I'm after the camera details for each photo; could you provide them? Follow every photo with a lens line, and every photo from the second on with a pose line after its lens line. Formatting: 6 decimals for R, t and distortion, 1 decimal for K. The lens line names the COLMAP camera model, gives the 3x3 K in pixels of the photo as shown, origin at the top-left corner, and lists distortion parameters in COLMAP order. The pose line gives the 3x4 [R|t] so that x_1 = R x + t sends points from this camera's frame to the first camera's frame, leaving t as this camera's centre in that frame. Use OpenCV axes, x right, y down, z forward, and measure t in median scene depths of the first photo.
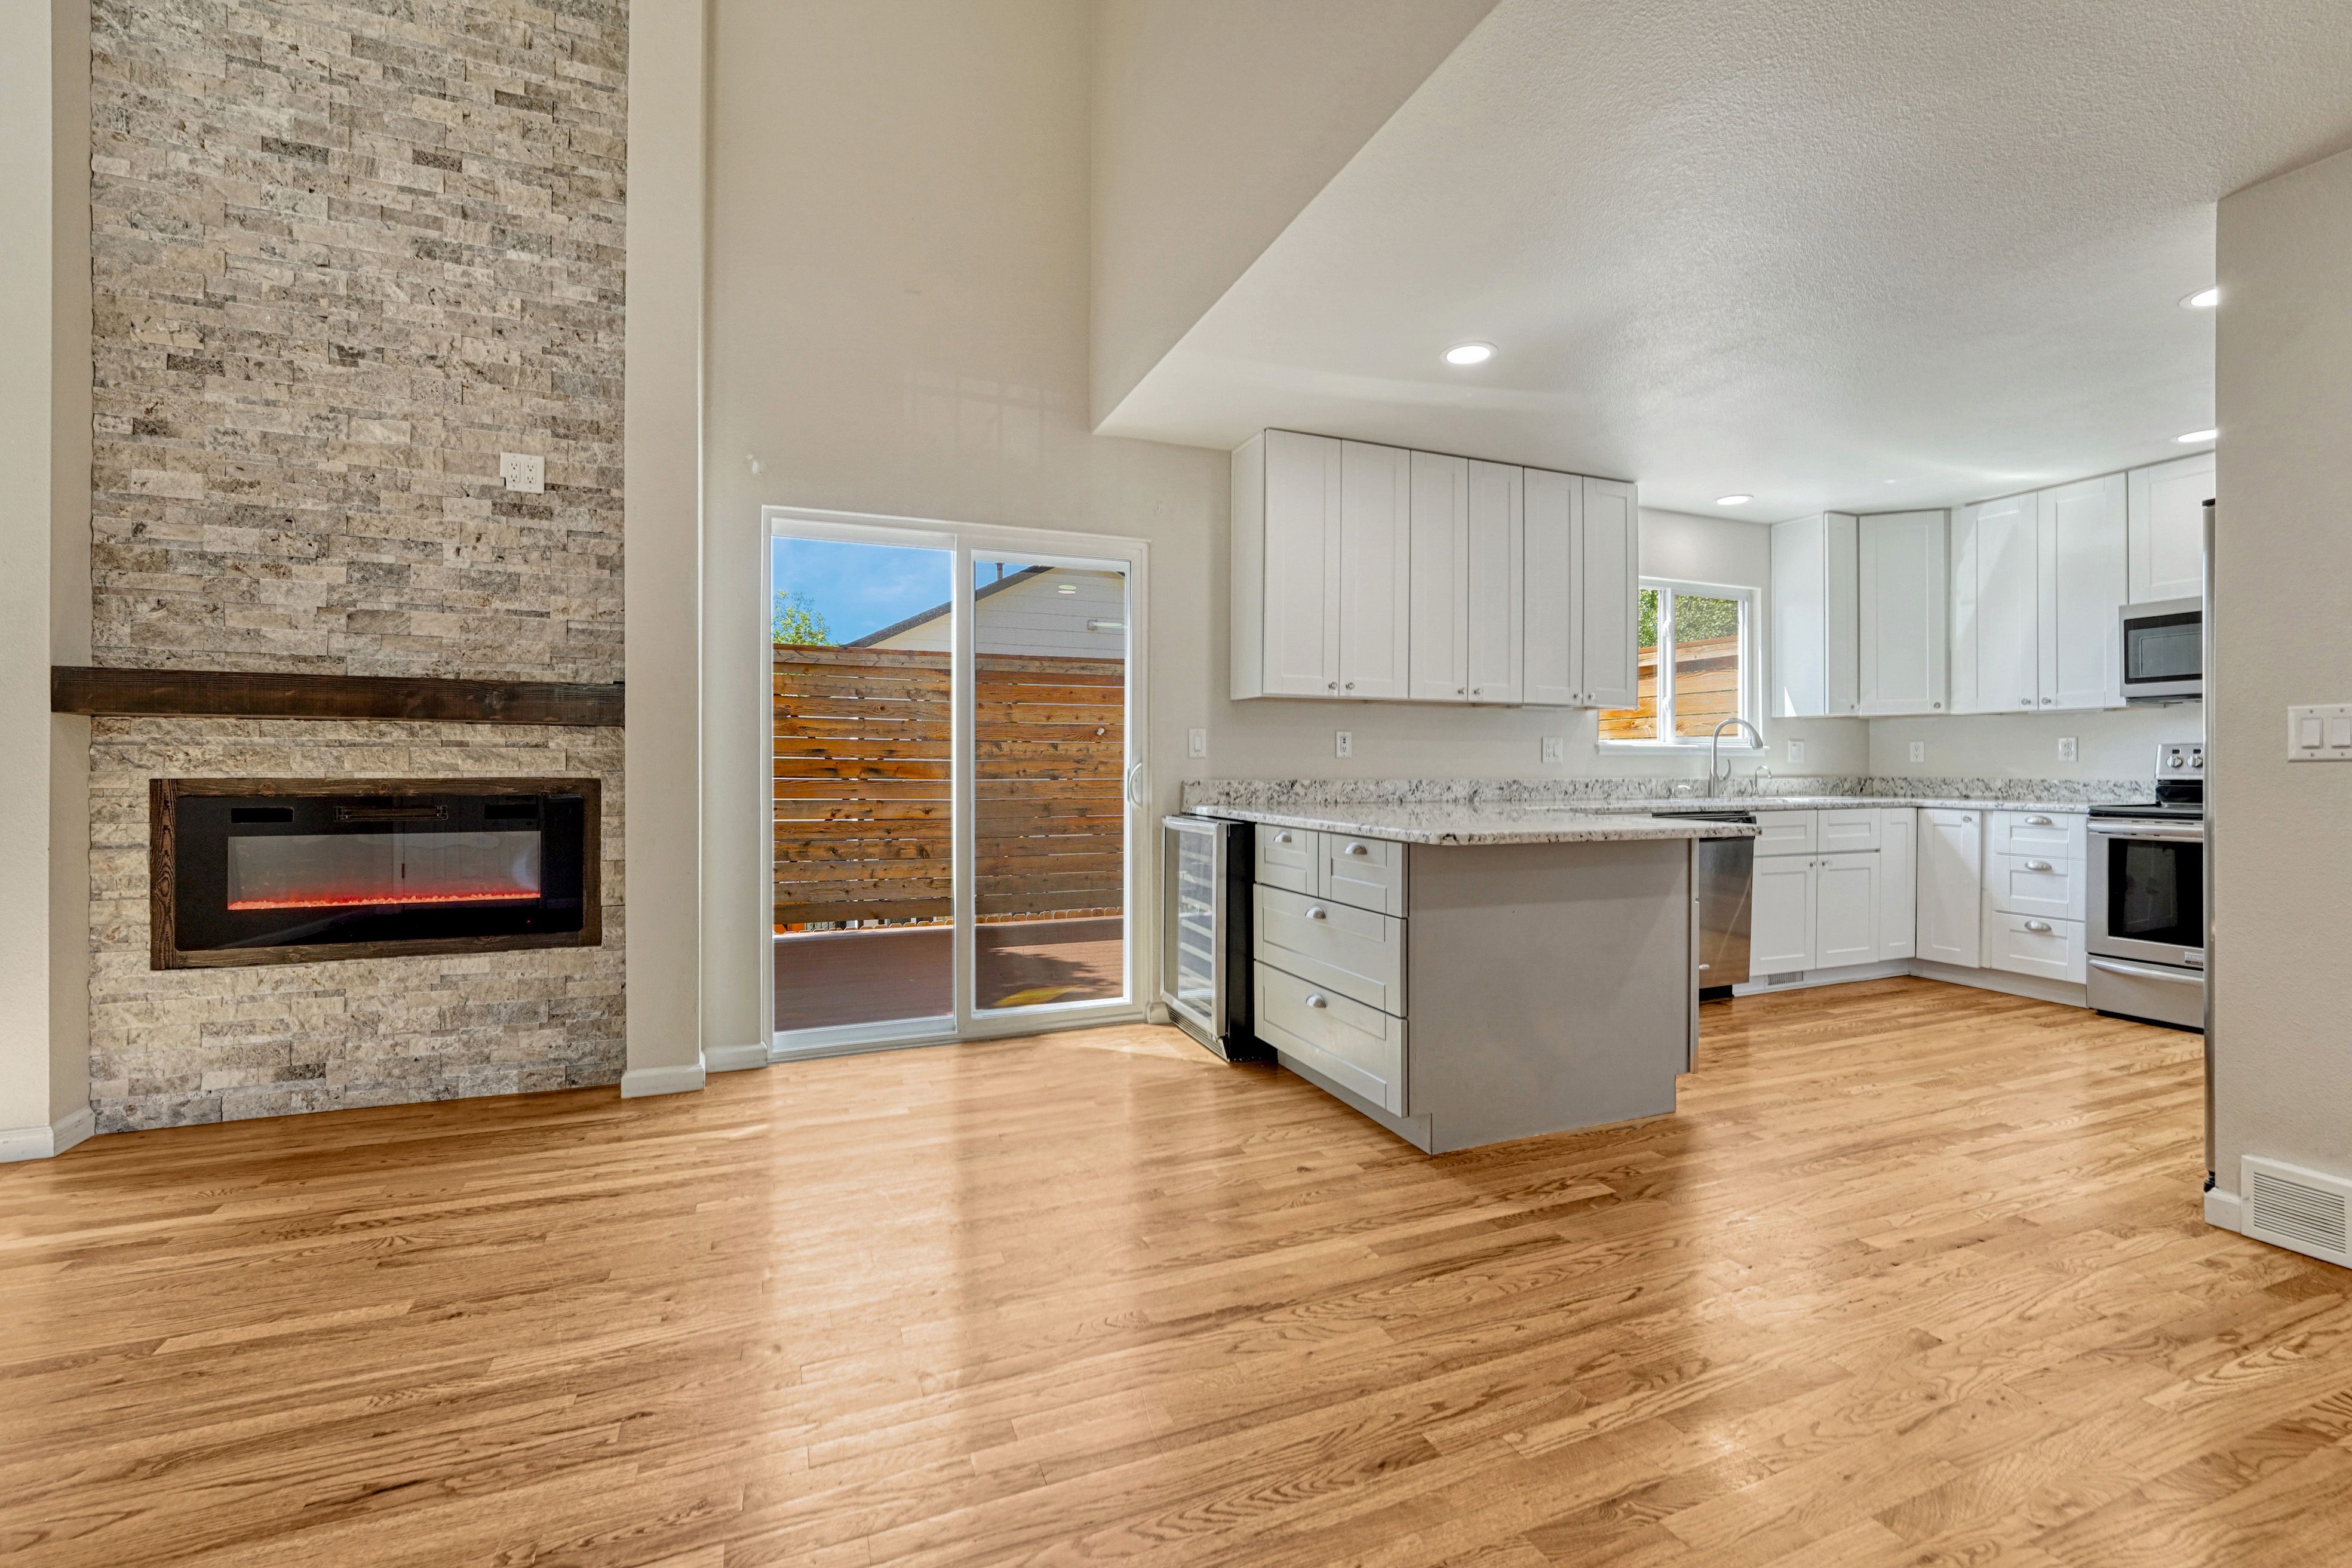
lens RADIAL K [[991.6, 0, 1178.6], [0, 991.6, 764.3], [0, 0, 1]] dist [-0.018963, 0.005740]
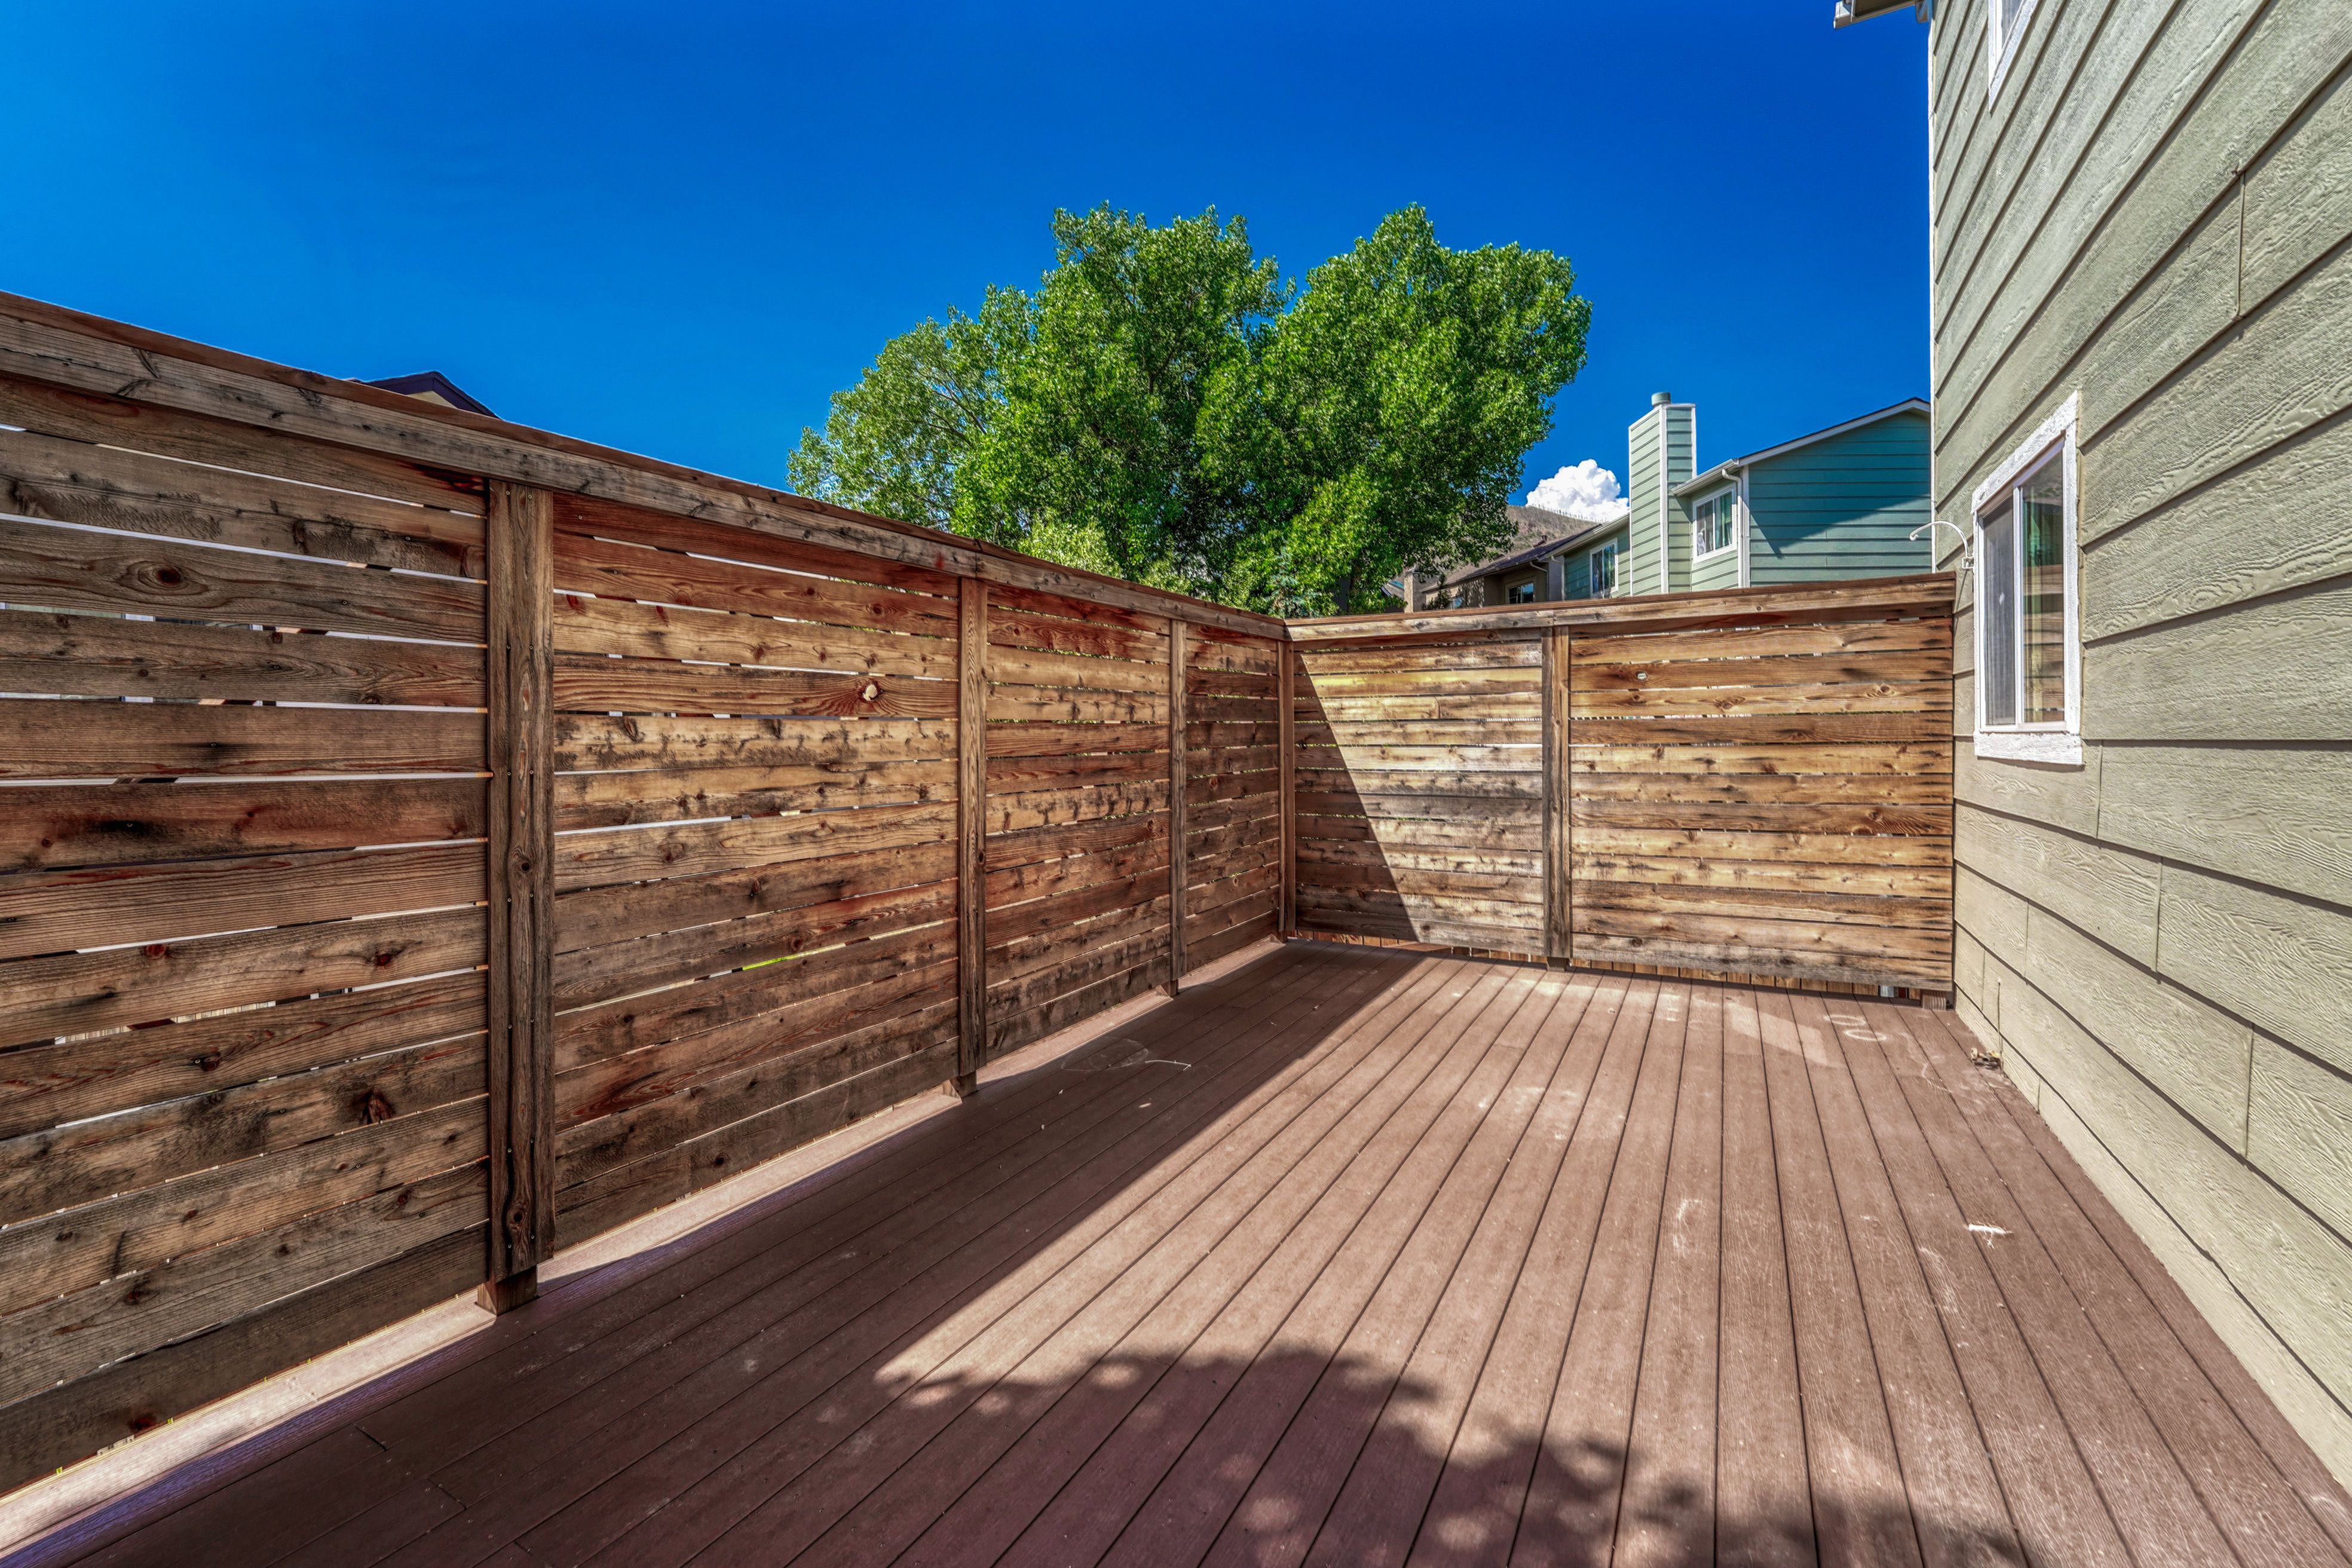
lens RADIAL K [[971.6, 0, 1174.9], [0, 971.6, 742.3], [0, 0, 1]] dist [-0.000735, 0.000036]
pose [[0.783686, -0.009487, 0.621085, -0.558947], [0.007955, 0.999955, 0.005236, -0.031807], [-0.621106, 0.000837, 0.783726, 1.435893]]
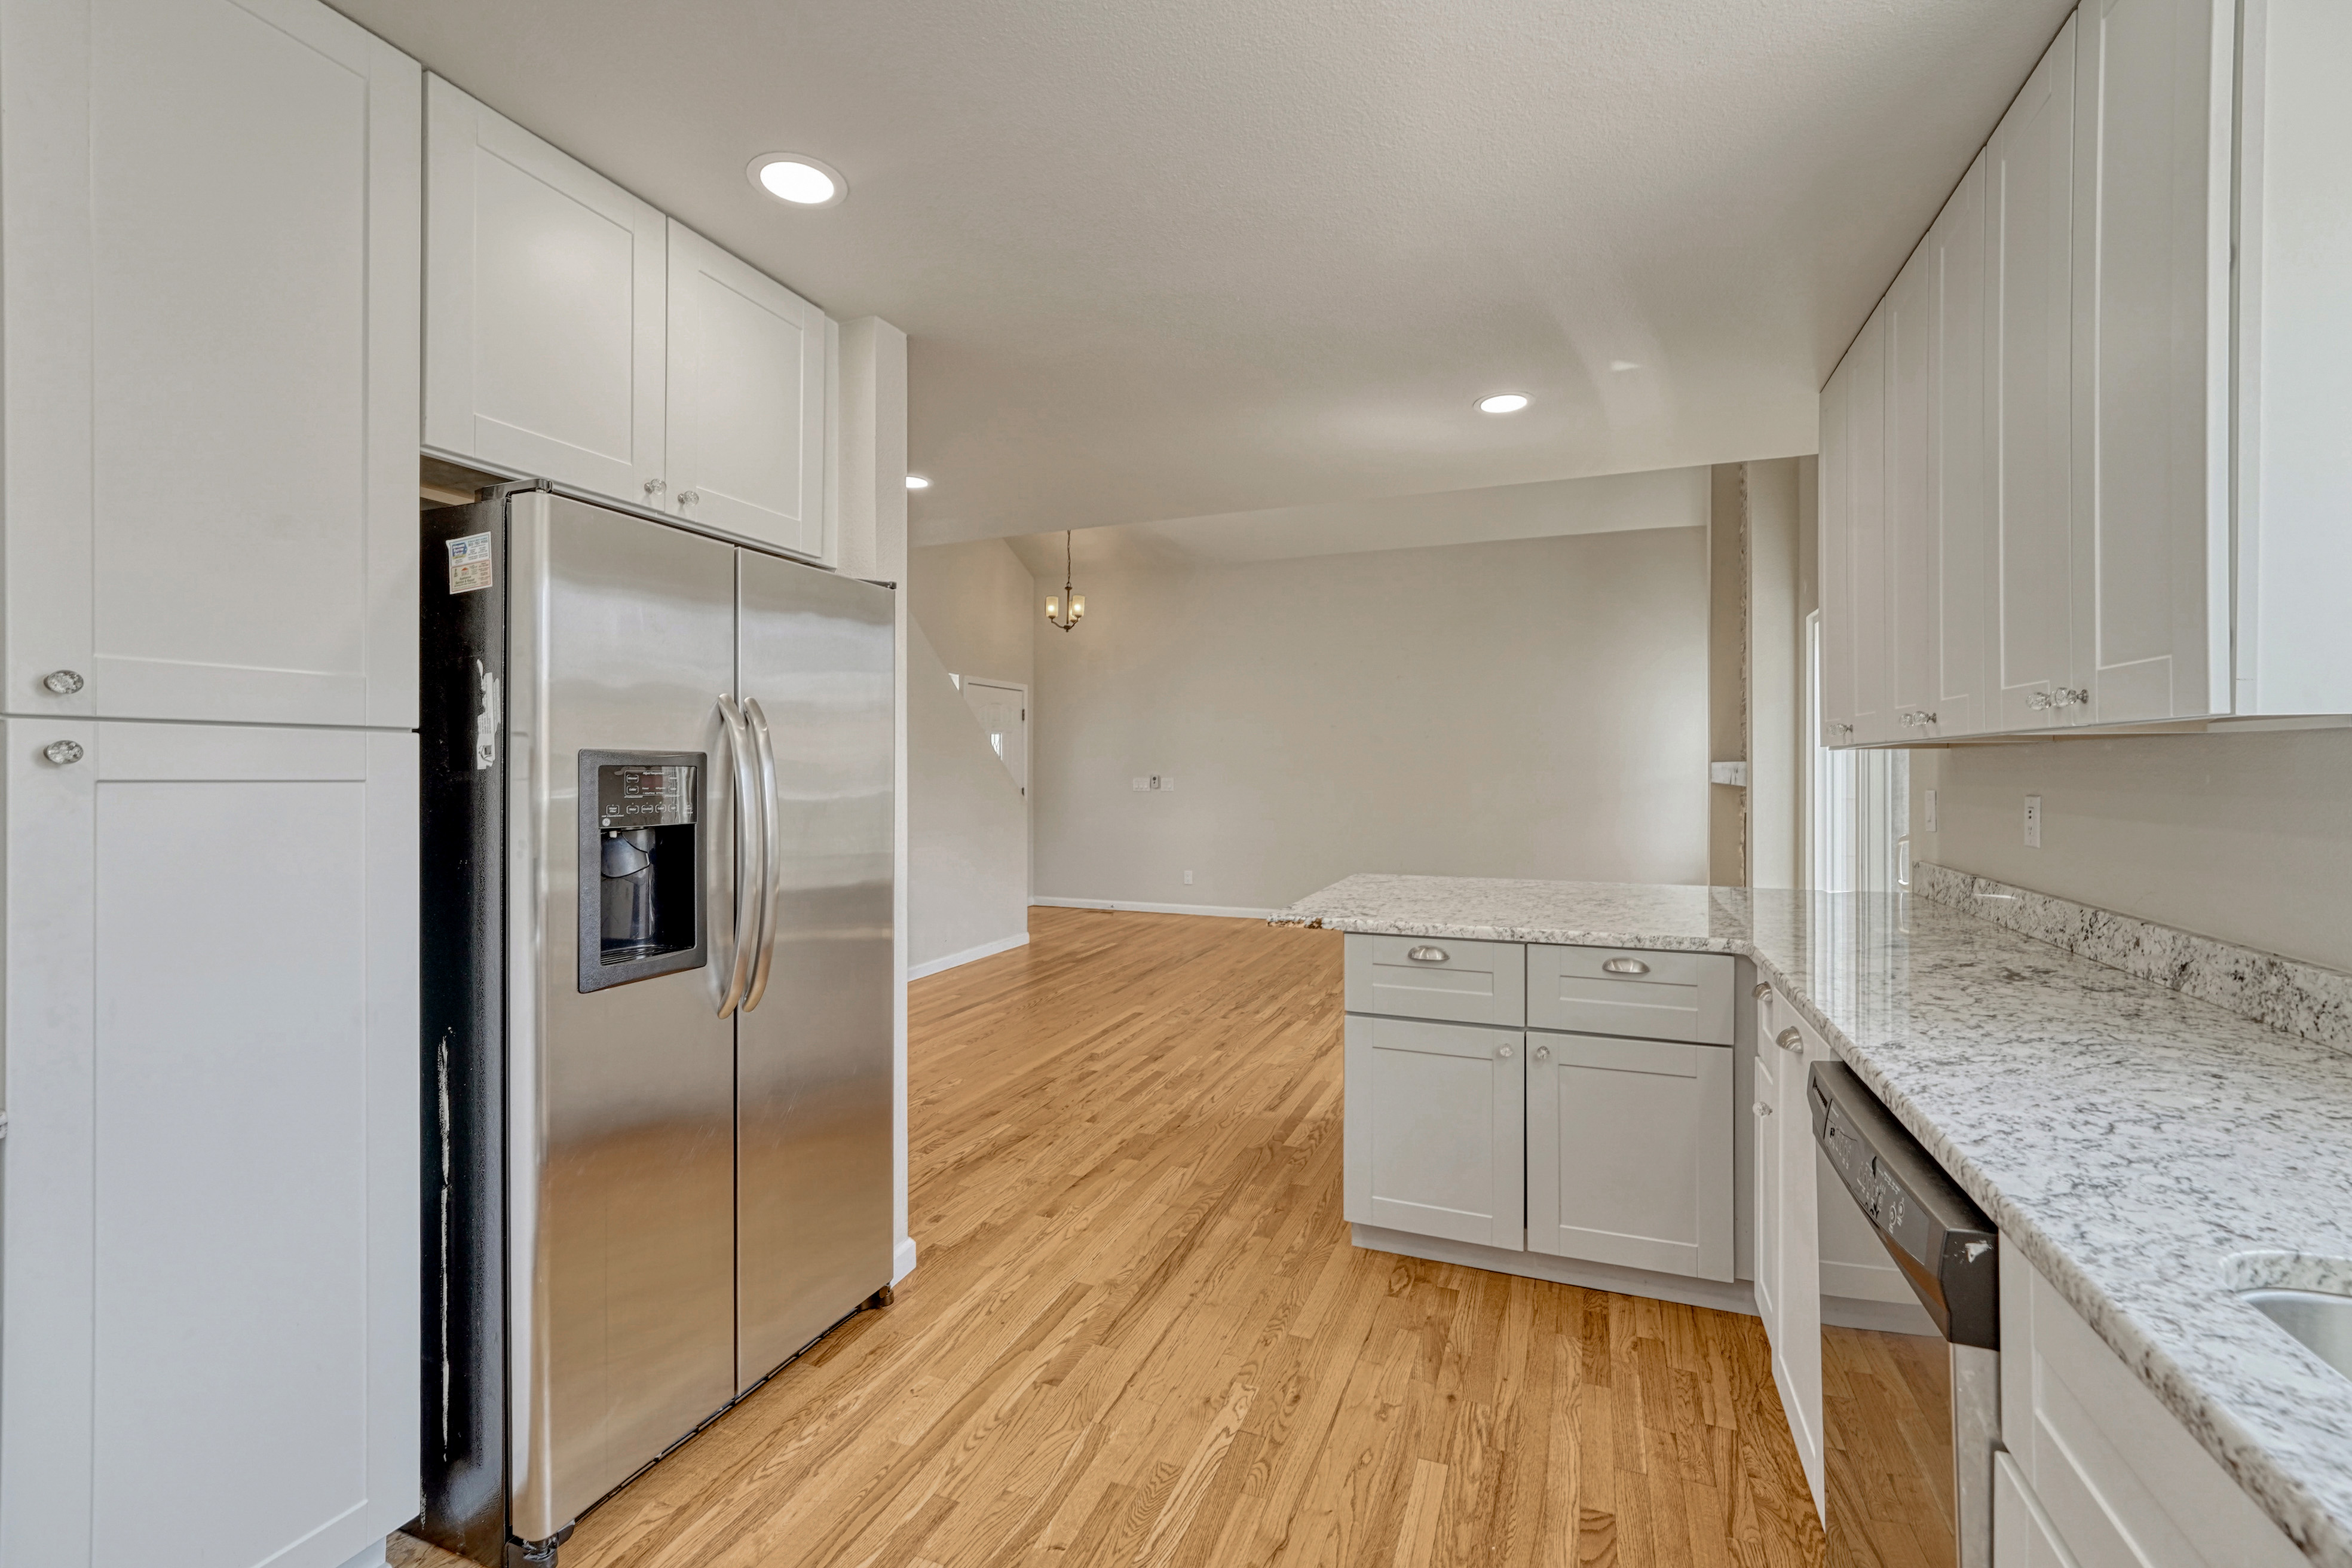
lens RADIAL K [[982.2, 0, 1183.1], [0, 982.2, 773.2], [0, 0, 1]] dist [-0.010832, 0.000043]
pose [[-0.691069, -0.000774, -0.722788, 1.199079], [-0.001153, 0.999999, 0.000031, -0.063907], [0.722787, 0.000854, -0.691070, 1.448205]]
